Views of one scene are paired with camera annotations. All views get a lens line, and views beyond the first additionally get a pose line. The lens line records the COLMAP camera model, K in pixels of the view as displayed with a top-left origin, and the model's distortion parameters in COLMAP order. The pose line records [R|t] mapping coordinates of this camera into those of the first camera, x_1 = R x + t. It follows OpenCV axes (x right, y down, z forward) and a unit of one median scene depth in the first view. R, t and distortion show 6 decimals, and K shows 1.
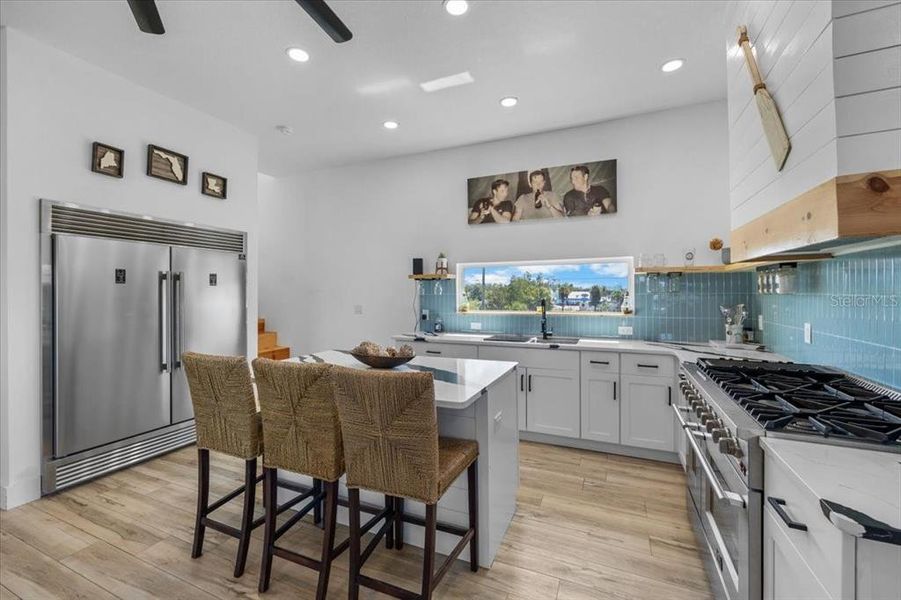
lens RADIAL K [[381.9, 0, 449.9], [0, 381.9, 300.4], [0, 0, 1]] dist [0.002713, 0.000069]
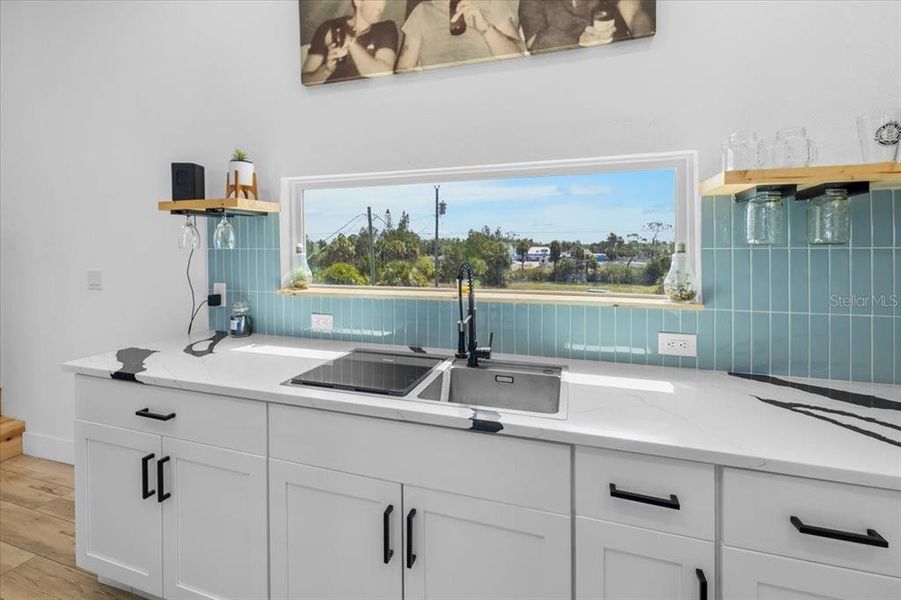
lens RADIAL K [[381.9, 0, 456.6], [0, 381.9, 250.1], [0, 0, 1]] dist [0.002713, 0.000069]
pose [[0.993350, 0.002735, 0.115101, 0.184730], [-0.001068, 0.999894, -0.014546, -0.009144], [-0.115129, 0.014326, 0.993247, 0.605645]]
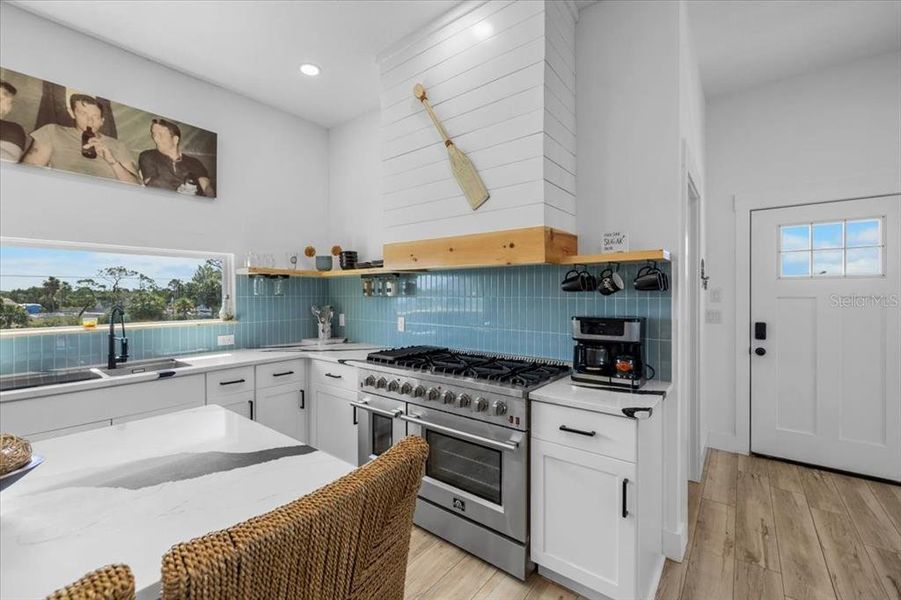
lens RADIAL K [[381.9, 0, 445.7], [0, 381.9, 298.9], [0, 0, 1]] dist [0.002713, 0.000069]
pose [[0.249630, -0.007575, 0.968312, -0.223715], [0.021389, 0.999769, 0.002307, -0.003868], [-0.968105, 0.020135, 0.249734, 0.296894]]
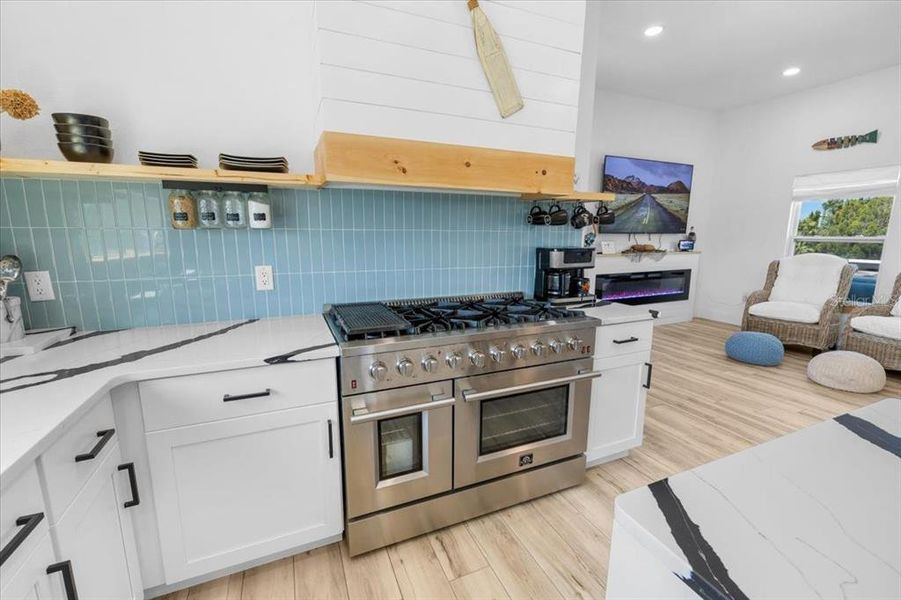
lens RADIAL K [[381.9, 0, 447.2], [0, 381.9, 299.5], [0, 0, 1]] dist [0.002713, 0.000069]
pose [[-0.741981, -0.116244, 0.660266, 0.067872], [0.013207, 0.982128, 0.187751, -0.009136], [-0.670290, 0.148028, -0.727185, 0.802823]]
